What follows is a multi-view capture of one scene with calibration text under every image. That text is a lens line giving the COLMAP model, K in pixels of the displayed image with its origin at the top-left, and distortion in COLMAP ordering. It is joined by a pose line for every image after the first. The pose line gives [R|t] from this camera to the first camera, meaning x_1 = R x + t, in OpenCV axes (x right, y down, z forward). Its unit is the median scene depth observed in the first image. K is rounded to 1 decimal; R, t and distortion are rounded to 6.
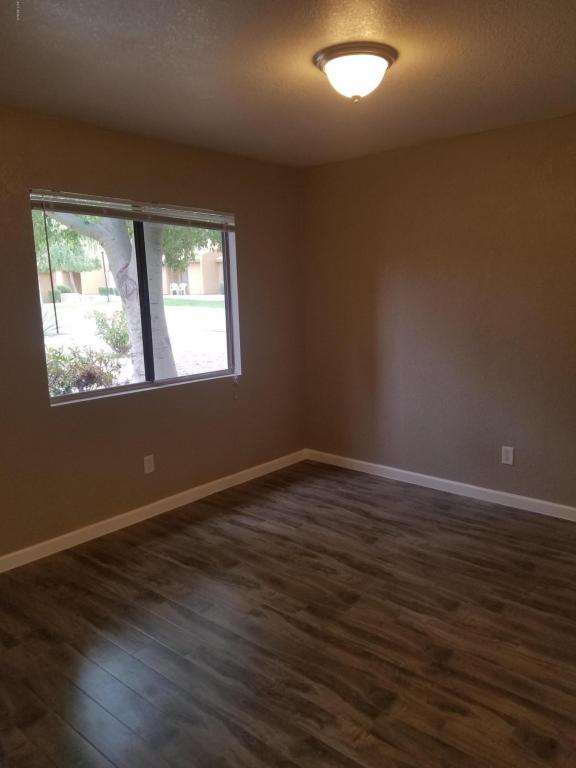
lens RADIAL K [[574.9, 0, 300.4], [0, 574.9, 378.9], [0, 0, 1]] dist [0.262664, -0.497697]
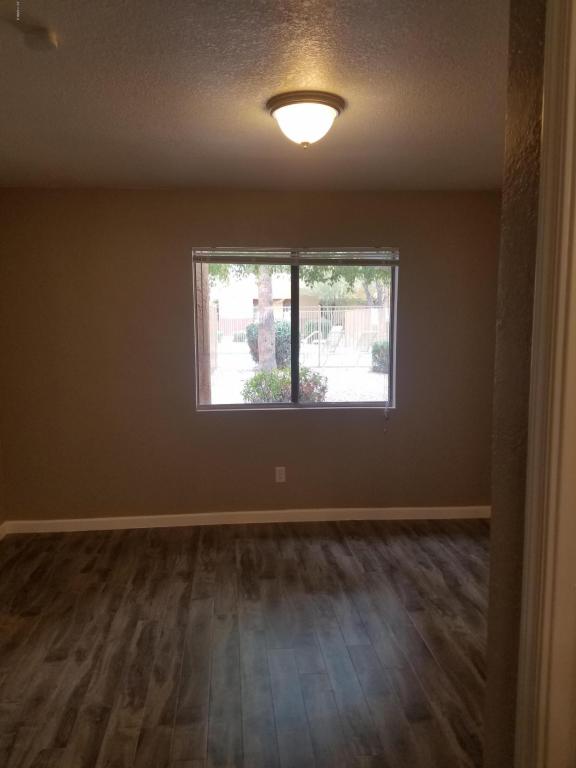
lens RADIAL K [[585.1, 0, 285.5], [0, 585.1, 373.3], [0, 0, 1]] dist [0.189611, -0.330534]
pose [[0.713873, 0.077456, -0.695978, 0.551013], [-0.118117, 0.992943, -0.010648, -0.041192], [0.690242, 0.089808, 0.717984, 0.177544]]
